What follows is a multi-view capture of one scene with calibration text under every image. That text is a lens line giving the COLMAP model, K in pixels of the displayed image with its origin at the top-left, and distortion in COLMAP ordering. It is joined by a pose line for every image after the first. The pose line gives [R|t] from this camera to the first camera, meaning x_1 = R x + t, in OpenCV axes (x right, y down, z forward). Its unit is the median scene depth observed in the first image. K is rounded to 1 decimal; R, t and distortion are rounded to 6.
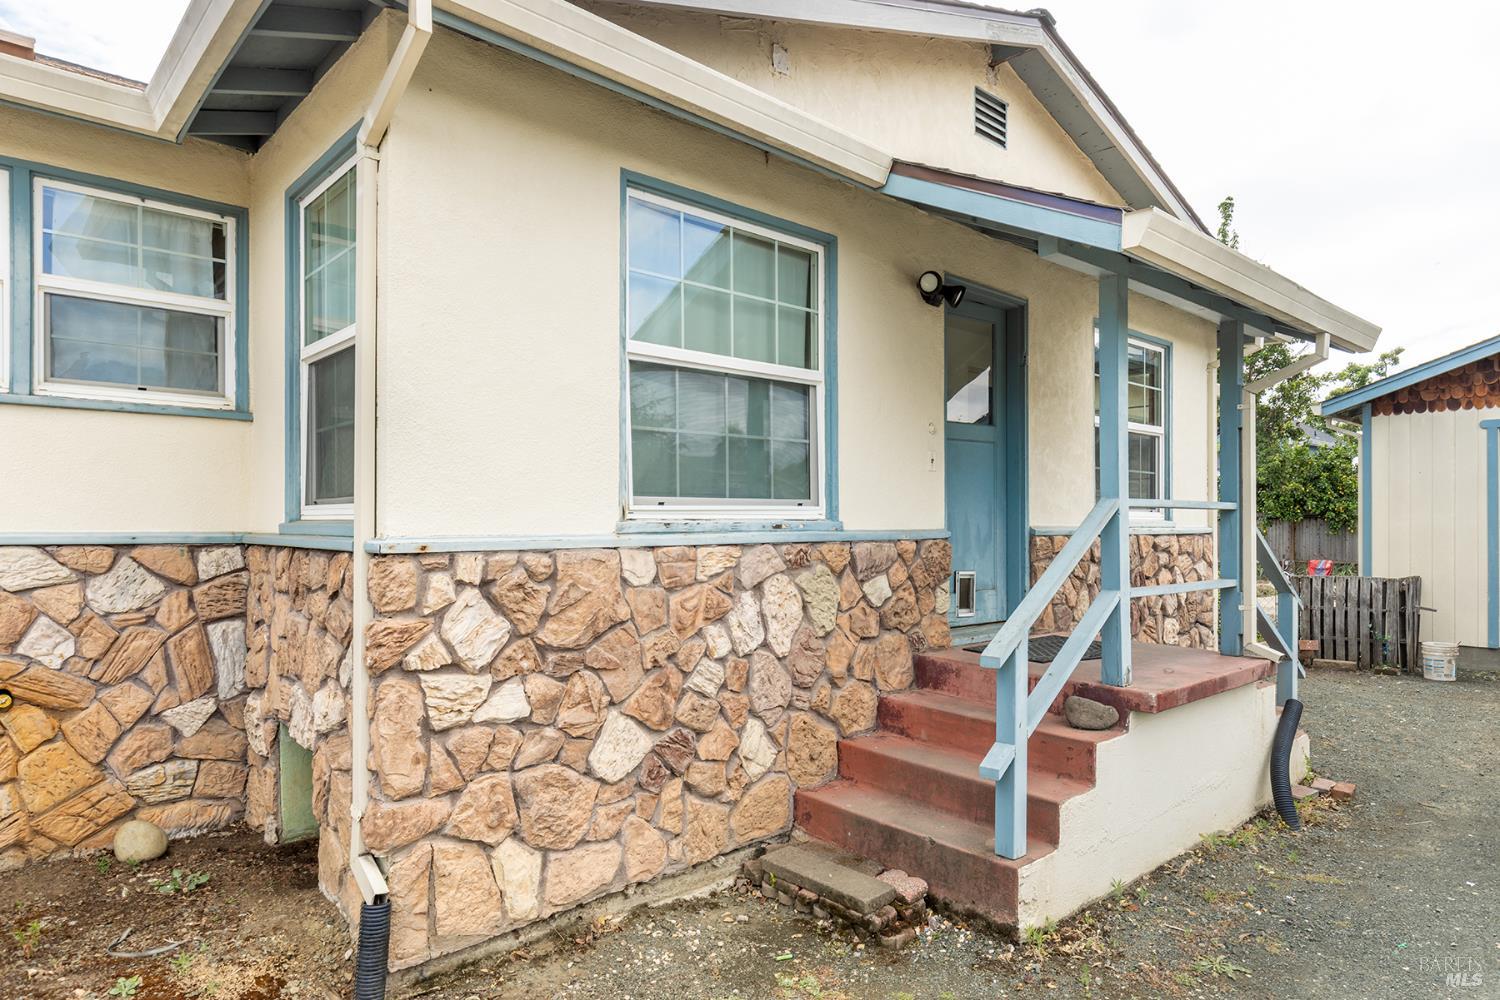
lens RADIAL K [[896.4, 0, 754.1], [0, 896.4, 510.8], [0, 0, 1]] dist [0.005756, 0.001136]
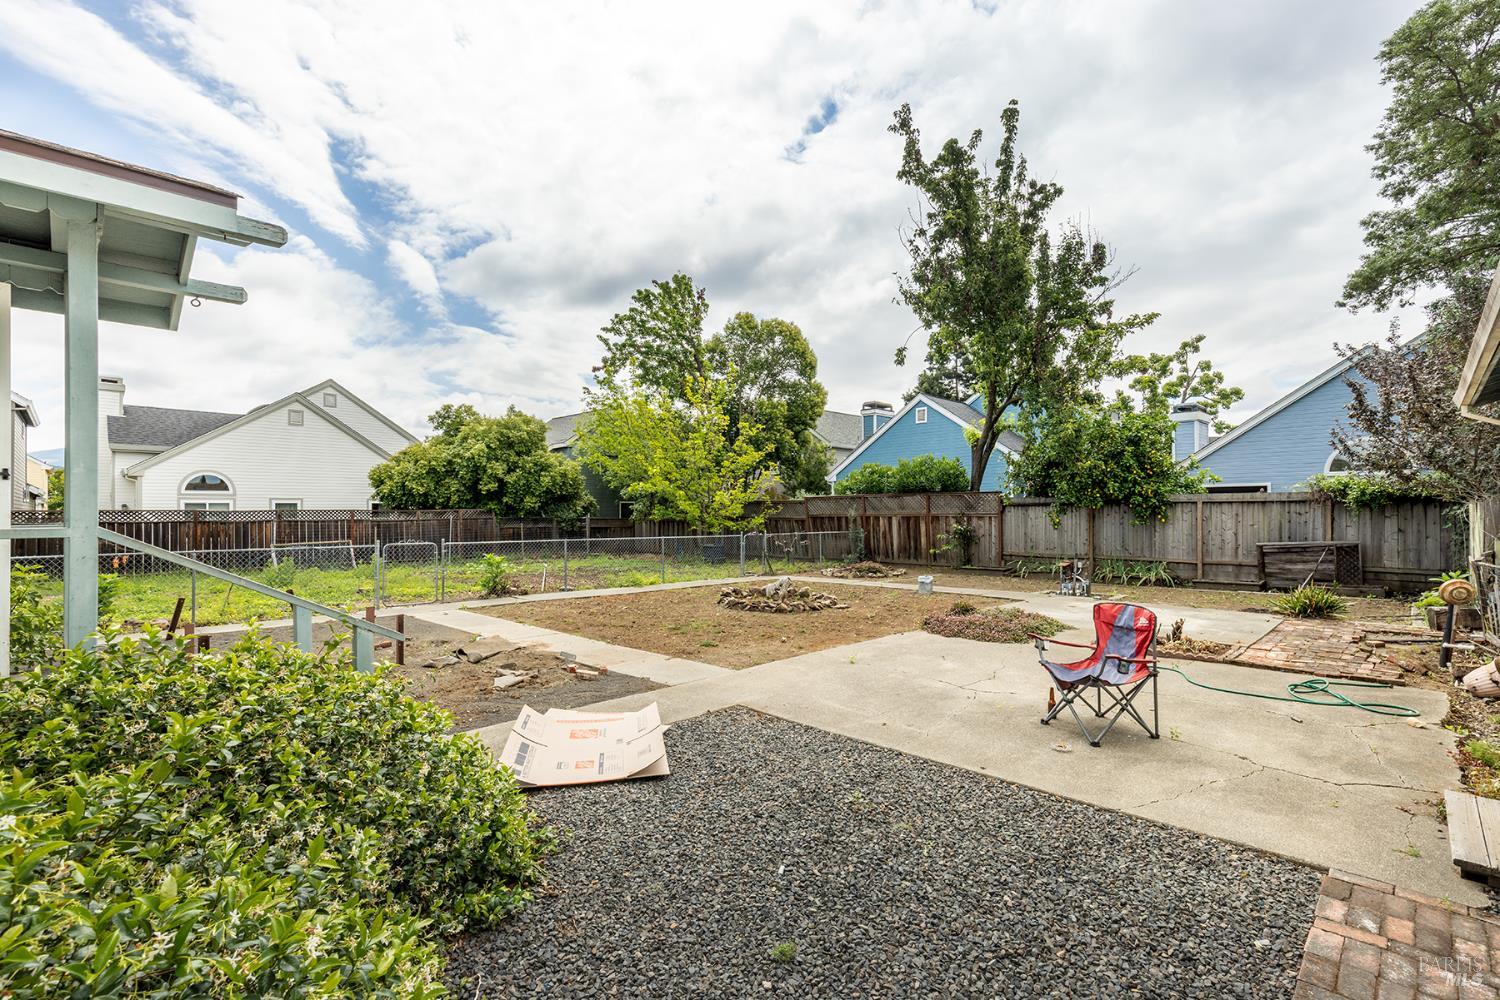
lens RADIAL K [[679.9, 0, 744.5], [0, 679.9, 501.8], [0, 0, 1]] dist [0.014249, 0.000695]
pose [[0.998529, -0.005036, 0.053985, 0.261905], [0.004919, 0.999985, 0.002310, 0.003194], [-0.053996, -0.002041, 0.998539, 0.414486]]
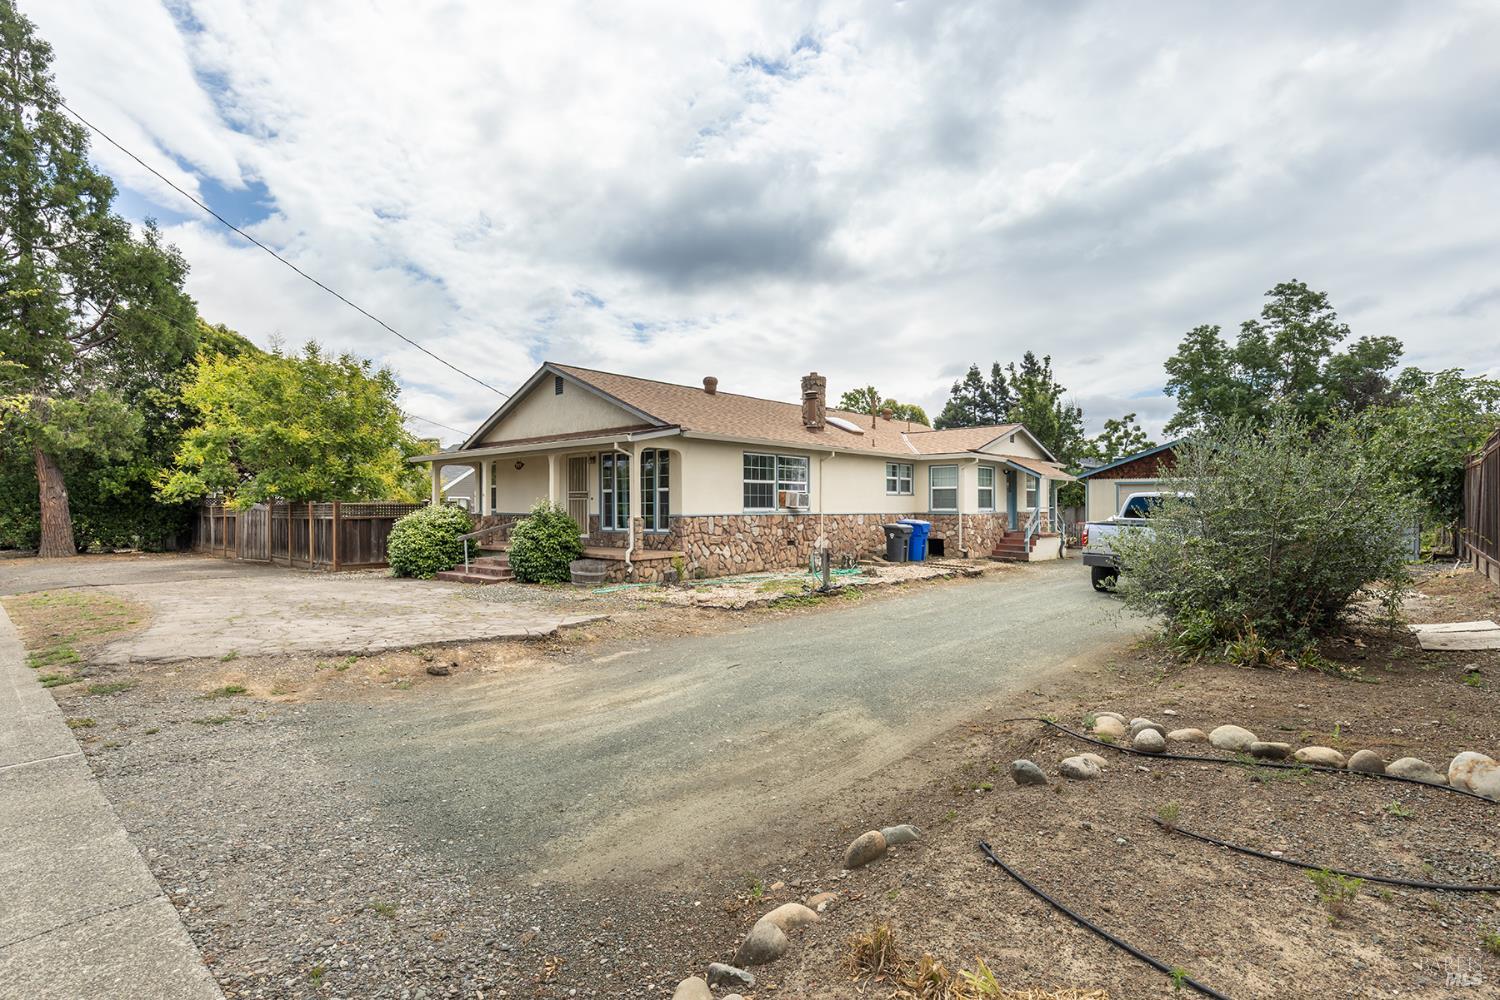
lens RADIAL K [[703.3, 0, 758.3], [0, 703.3, 501.1], [0, 0, 1]] dist [-0.000895, -0.000059]
pose [[0.994859, -0.000361, 0.101269, -0.331963], [-0.000365, 0.999974, 0.007151, -0.014576], [-0.101269, -0.007152, 0.994833, -0.605693]]
